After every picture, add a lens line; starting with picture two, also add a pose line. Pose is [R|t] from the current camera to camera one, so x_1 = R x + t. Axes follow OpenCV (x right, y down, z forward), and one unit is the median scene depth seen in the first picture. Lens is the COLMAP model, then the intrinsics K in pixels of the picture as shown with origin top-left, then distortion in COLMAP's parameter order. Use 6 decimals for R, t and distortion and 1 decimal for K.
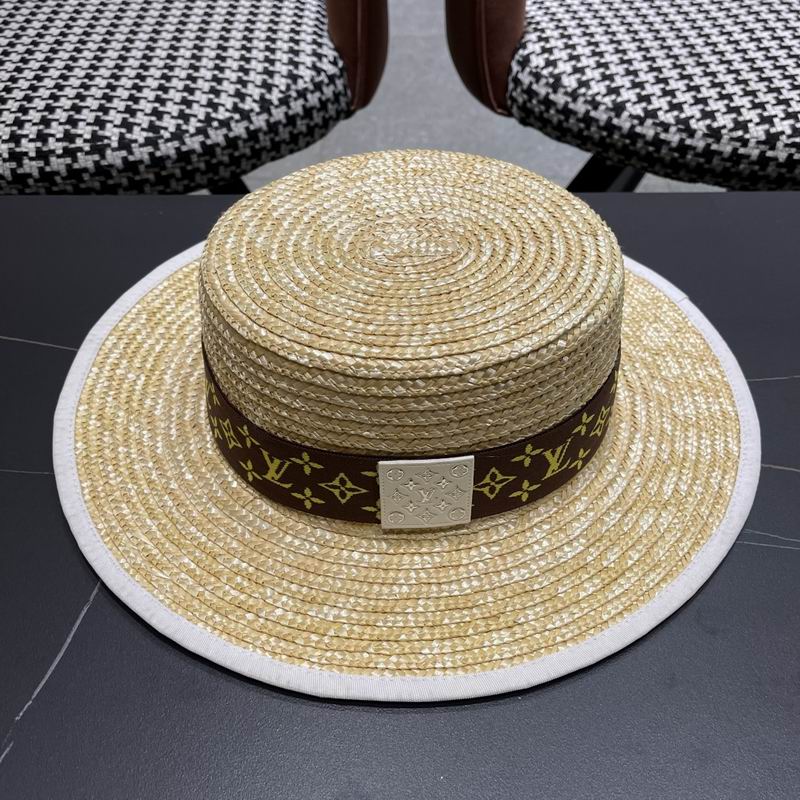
lens RADIAL K [[840.3, 0, 403.4], [0, 840.3, 412.5], [0, 0, 1]] dist [0.018190, 0.000000]
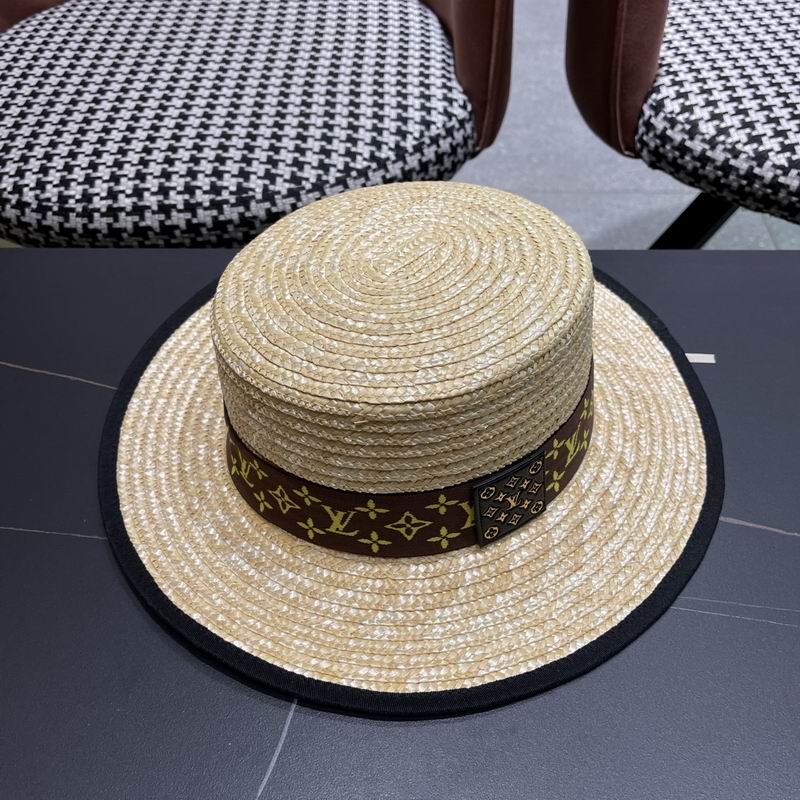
lens RADIAL K [[840.3, 0, 397.1], [0, 840.3, 400.2], [0, 0, 1]] dist [0.018190, 0.000000]
pose [[0.998726, 0.017094, -0.047483, -0.117516], [-0.016955, 0.999851, 0.003343, -0.074400], [0.047533, -0.002534, 0.998866, -0.004506]]
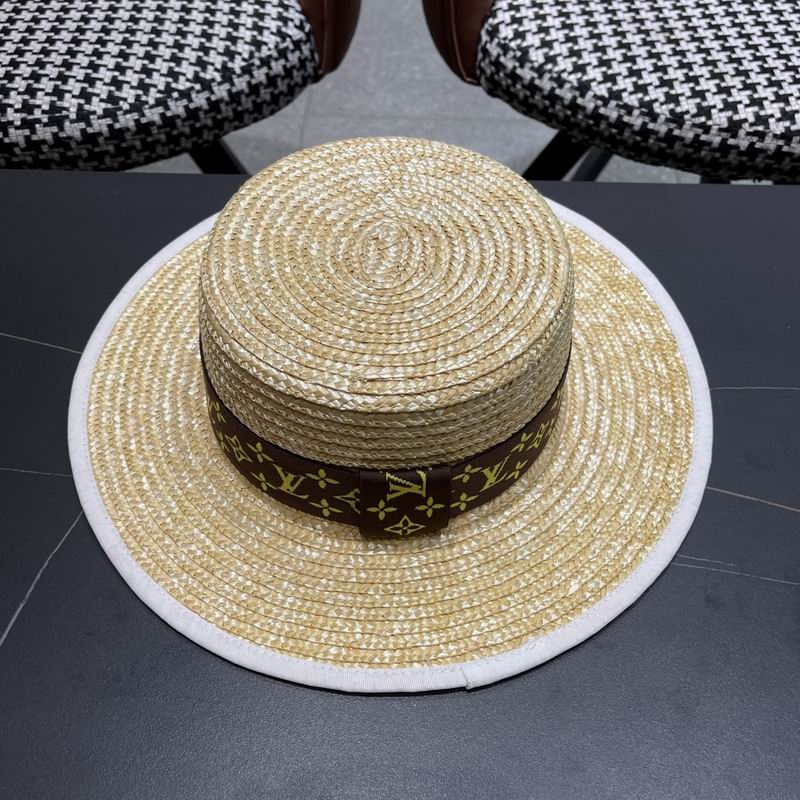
lens RADIAL K [[840.3, 0, 397.3], [0, 840.3, 414.1], [0, 0, 1]] dist [0.018190, 0.000000]
pose [[0.999518, 0.029039, -0.010999, 0.059626], [-0.027817, 0.994750, 0.098479, -0.071884], [0.013801, -0.098126, 0.995078, -0.023321]]
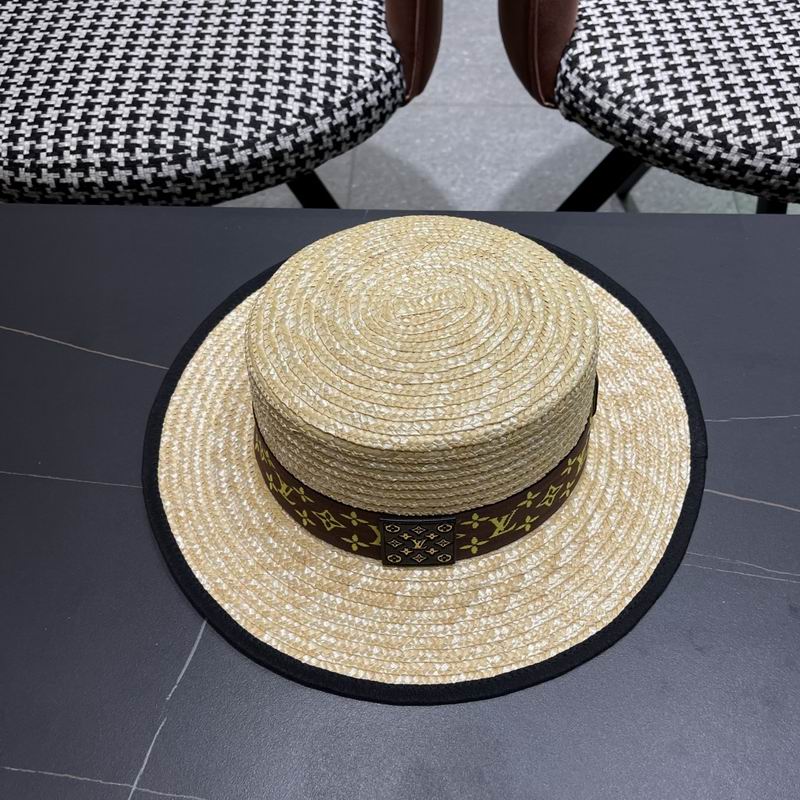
lens RADIAL K [[840.3, 0, 395.7], [0, 840.3, 414.3], [0, 0, 1]] dist [0.018190, 0.000000]
pose [[0.999042, 0.027937, -0.033690, -0.031999], [-0.022537, 0.988247, 0.151194, -0.146798], [0.037518, -0.150290, 0.987930, -0.118900]]
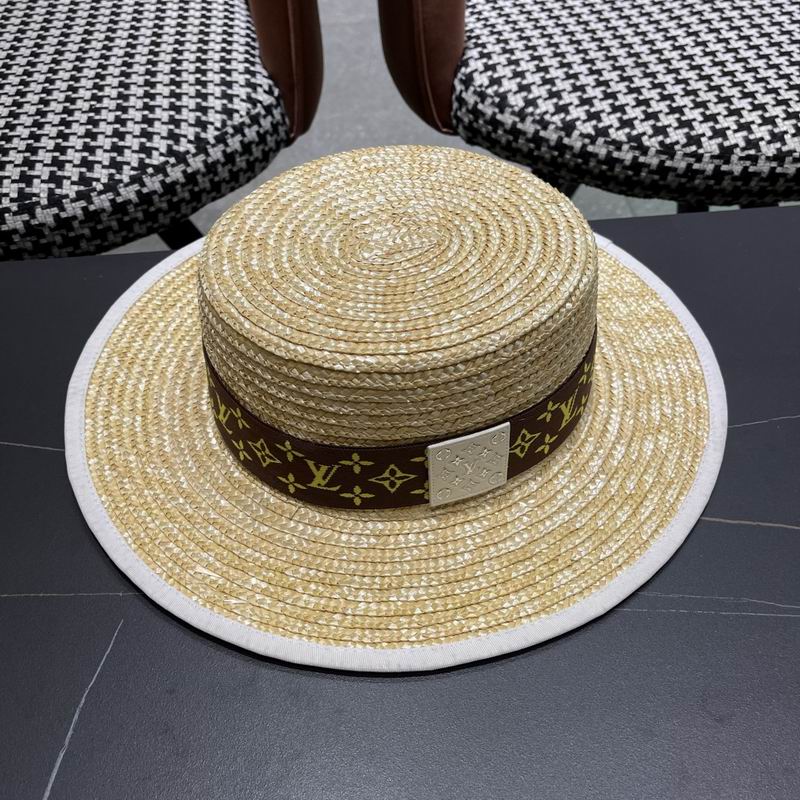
lens RADIAL K [[840.3, 0, 397.6], [0, 840.3, 411.8], [0, 0, 1]] dist [0.018190, 0.000000]
pose [[0.995945, -0.075931, 0.048257, -0.012446], [0.074293, 0.996626, 0.034876, -0.083344], [-0.050742, -0.031150, 0.998226, 0.031840]]
